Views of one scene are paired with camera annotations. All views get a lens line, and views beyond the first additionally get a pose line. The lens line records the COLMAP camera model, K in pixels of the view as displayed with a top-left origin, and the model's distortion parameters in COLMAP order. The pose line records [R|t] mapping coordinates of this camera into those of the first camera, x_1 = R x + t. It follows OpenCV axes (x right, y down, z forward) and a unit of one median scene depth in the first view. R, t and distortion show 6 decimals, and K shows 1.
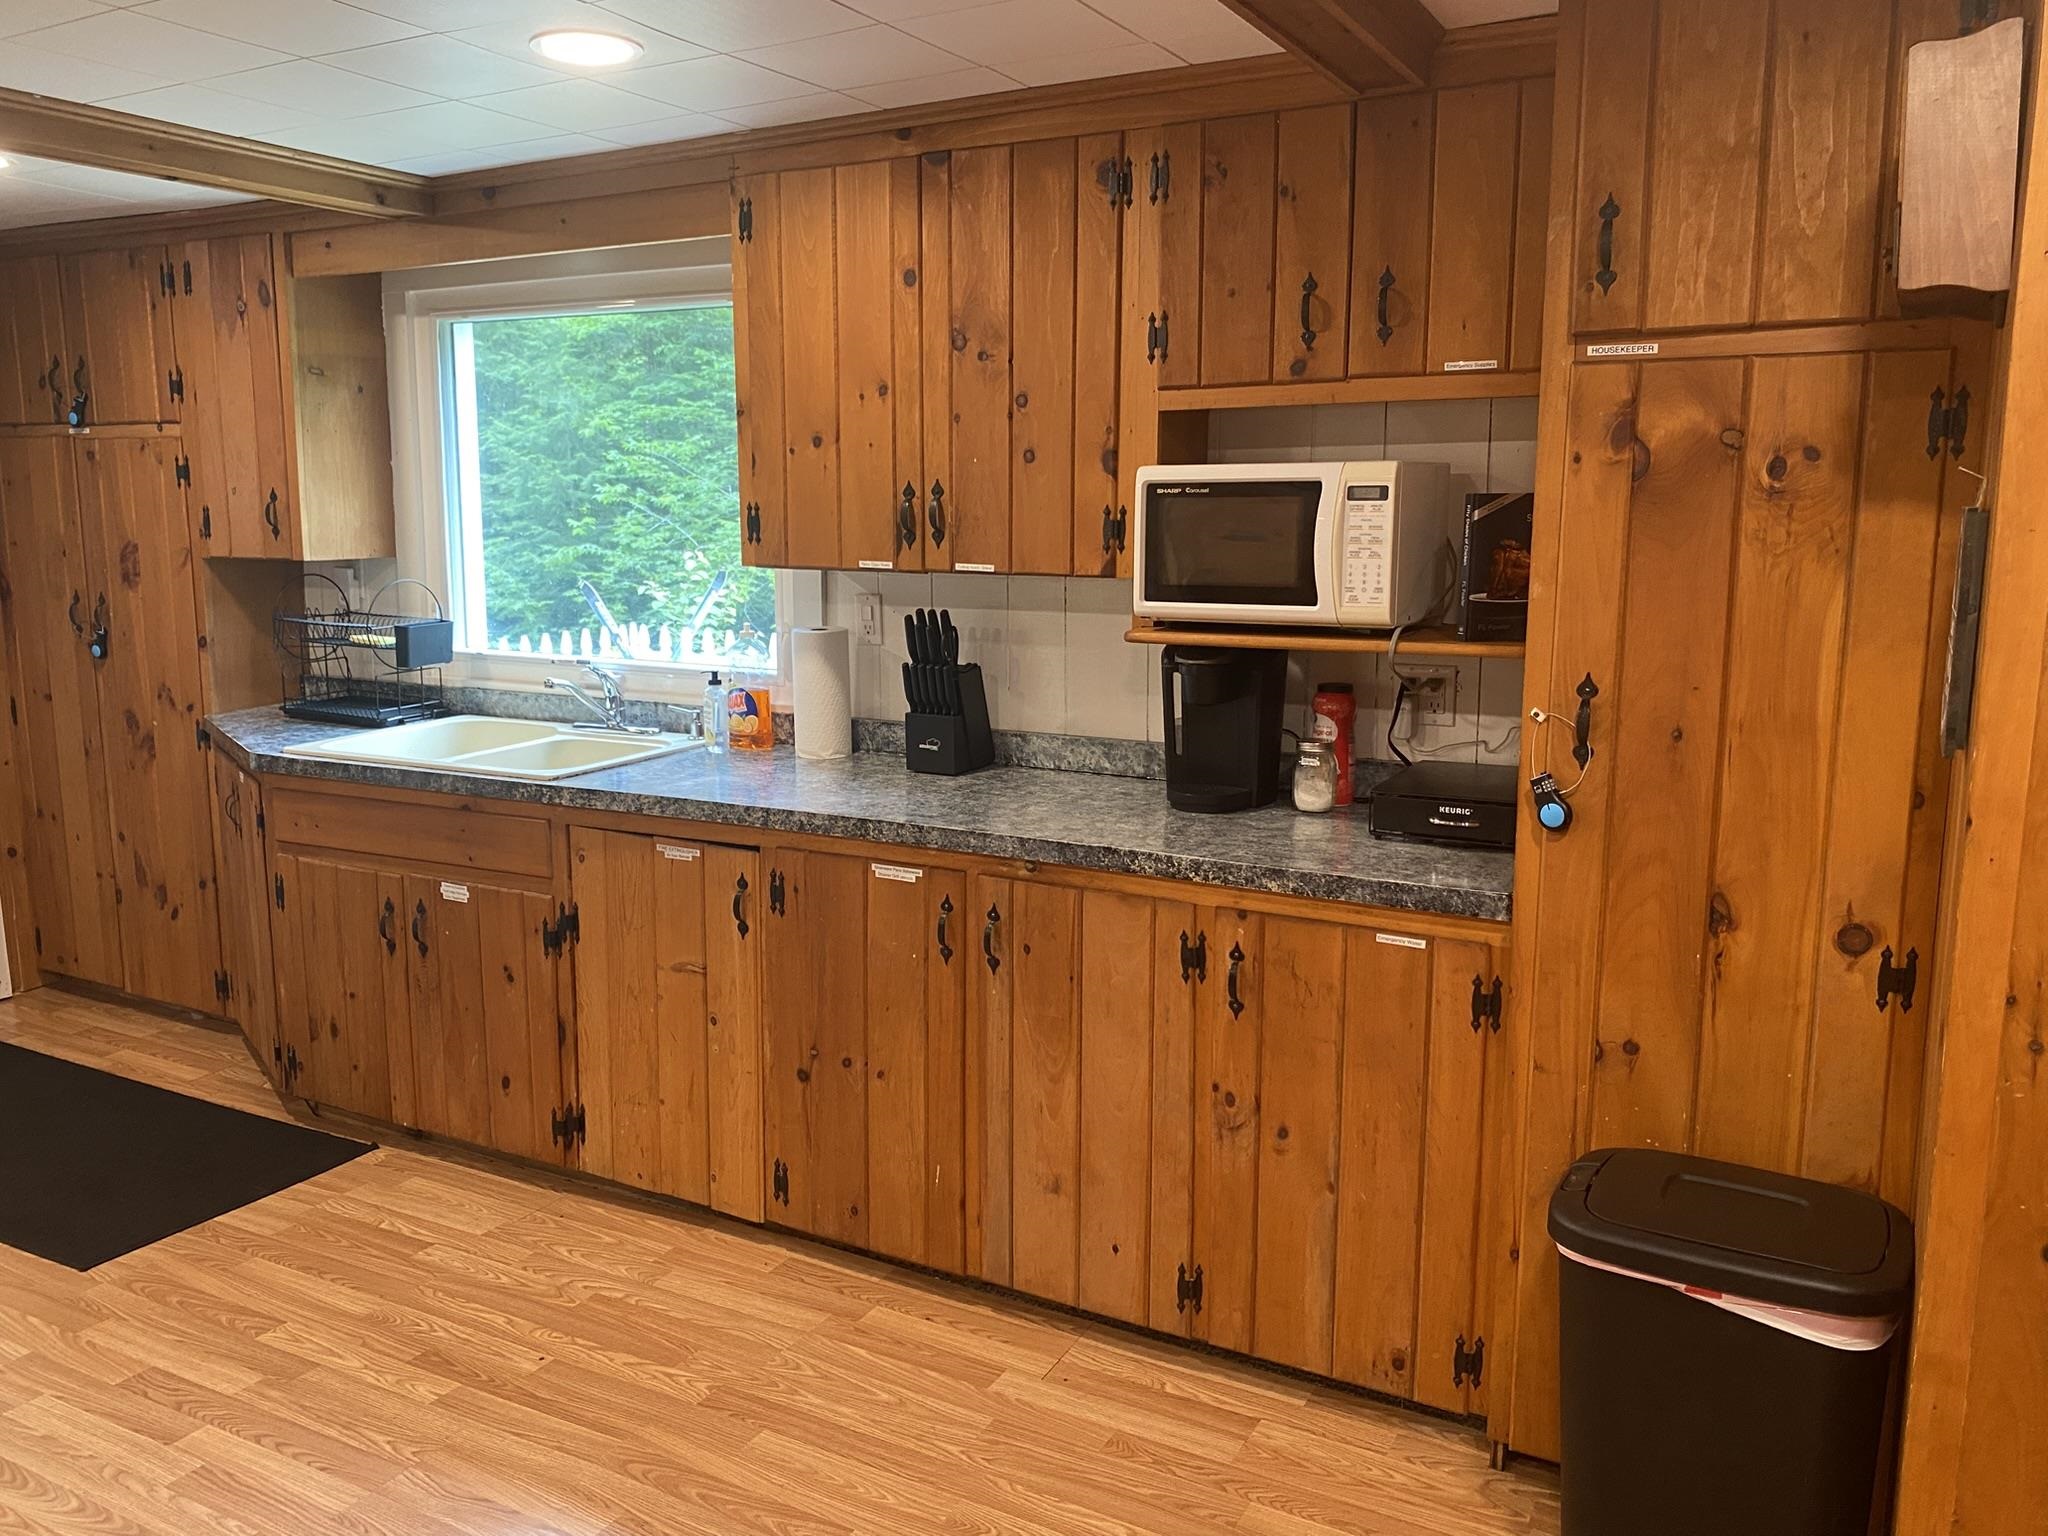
lens RADIAL K [[1542.6, 0, 994.5], [0, 1542.6, 745.8], [0, 0, 1]] dist [0.026959, -0.028503]
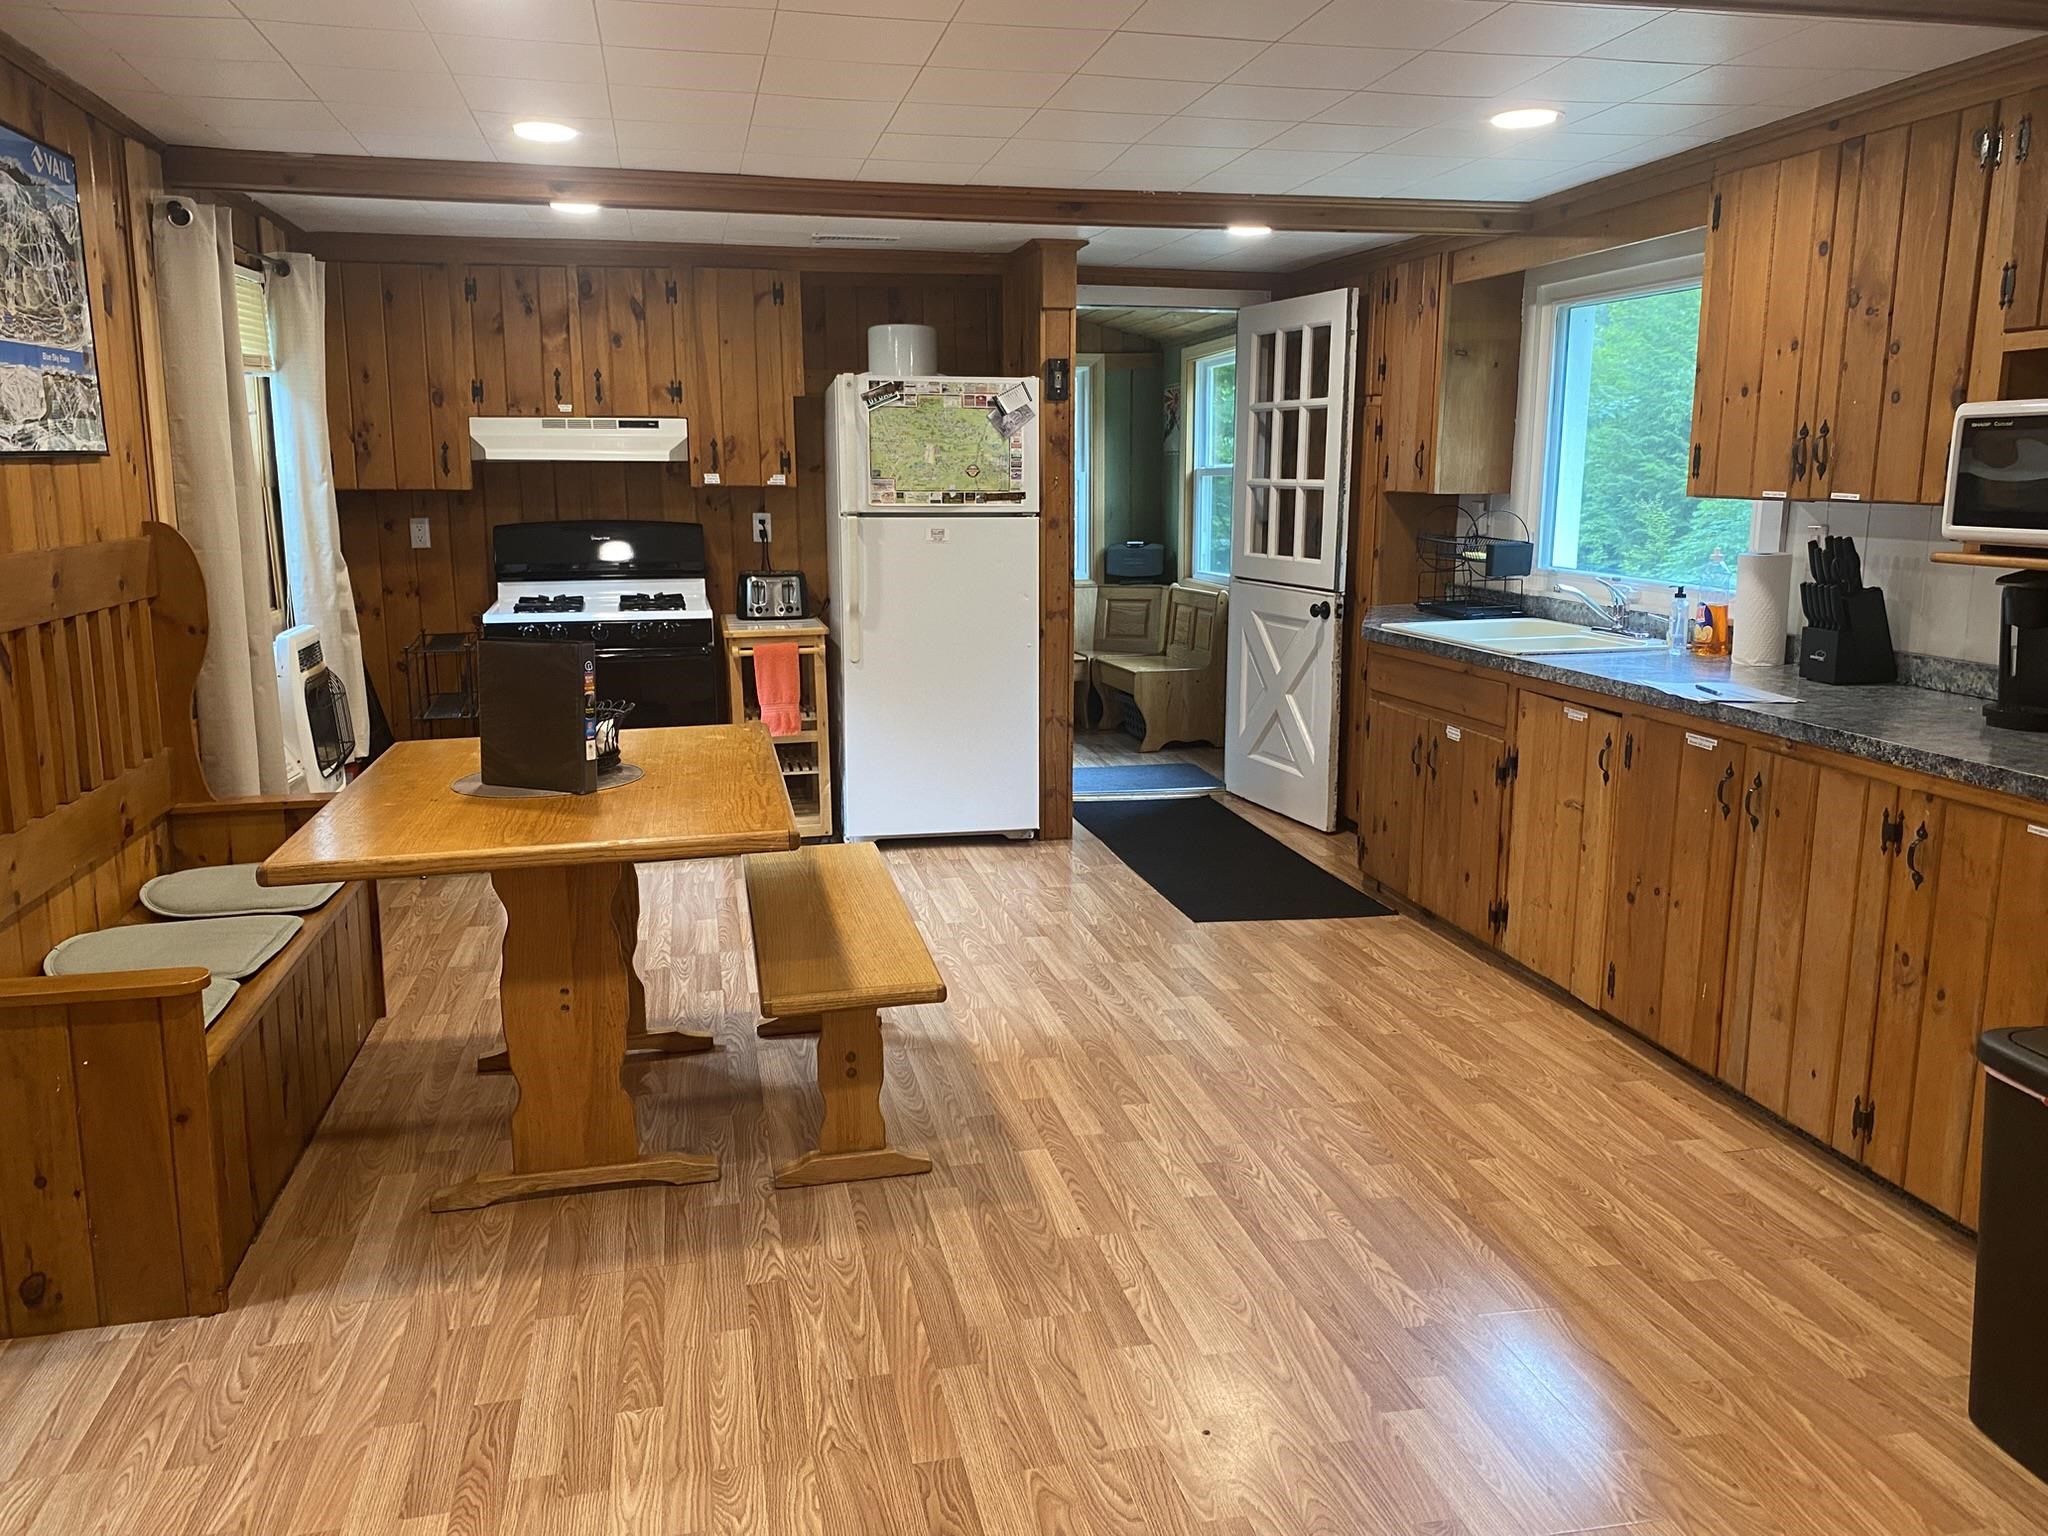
lens RADIAL K [[1542.6, 0, 1025.5], [0, 1542.6, 760.4], [0, 0, 1]] dist [0.026959, -0.028503]
pose [[0.655457, 0.141579, -0.741844, 0.513594], [-0.120349, 0.989300, 0.082471, 0.061450], [0.745582, 0.035224, 0.665482, -0.236999]]
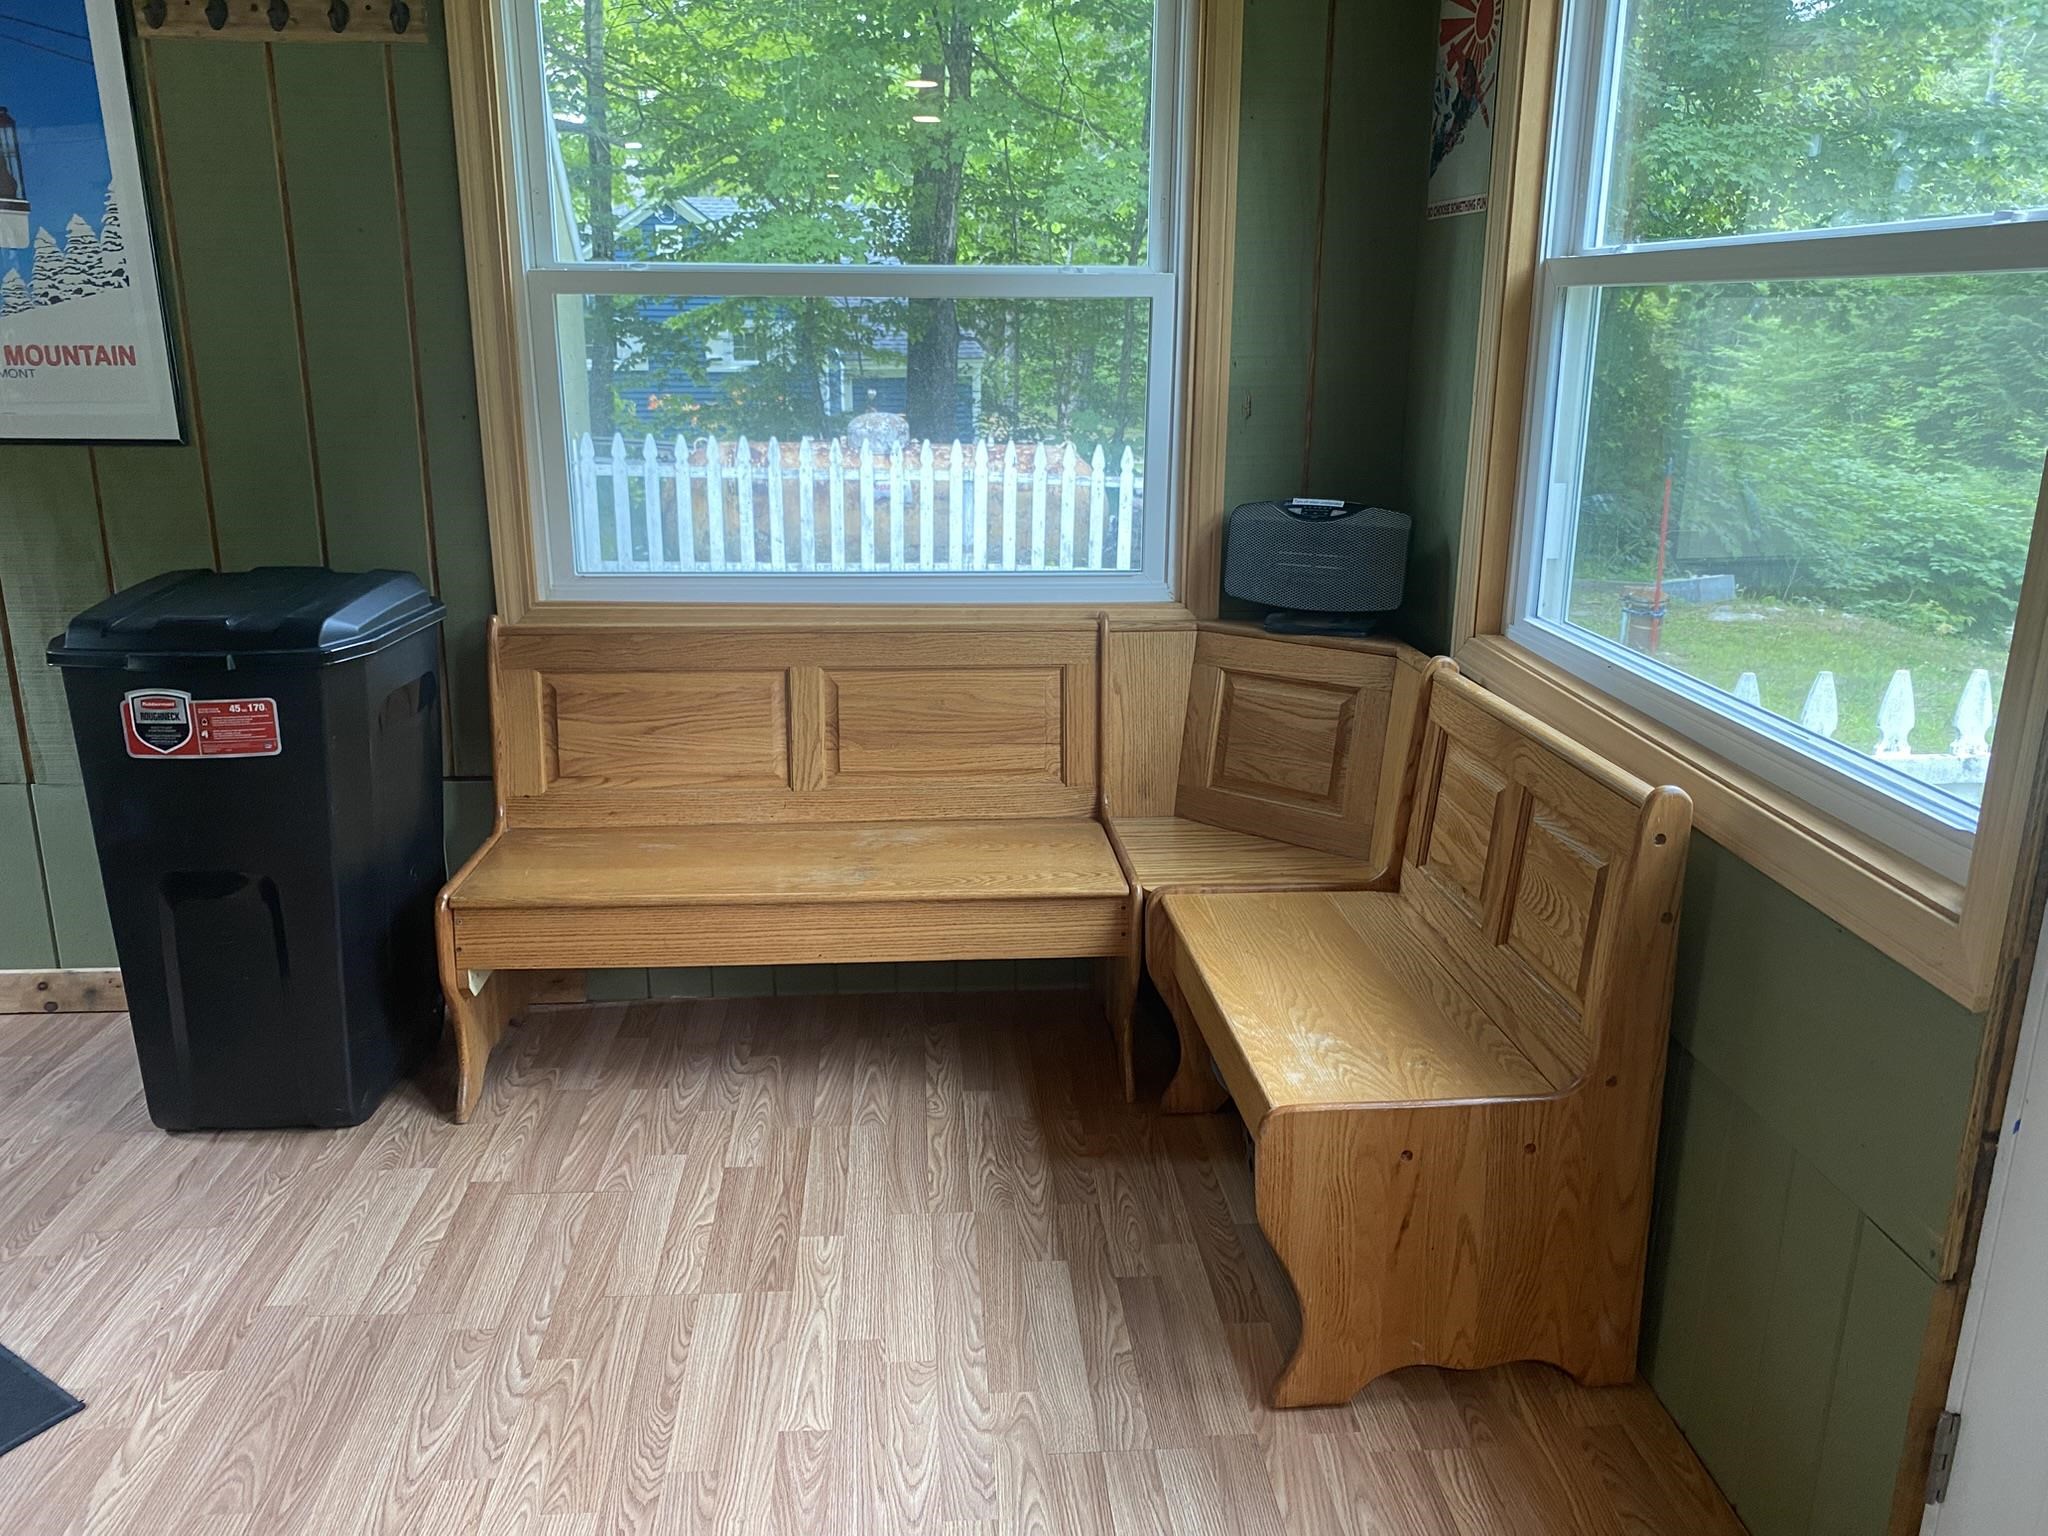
lens RADIAL K [[1542.6, 0, 1016.0], [0, 1542.6, 763.5], [0, 0, 1]] dist [0.026959, -0.028503]
pose [[0.541018, 0.245986, -0.804233, -1.121420], [-0.142001, 0.969258, 0.200935, -0.173259], [0.828936, 0.005492, 0.559316, 1.413673]]
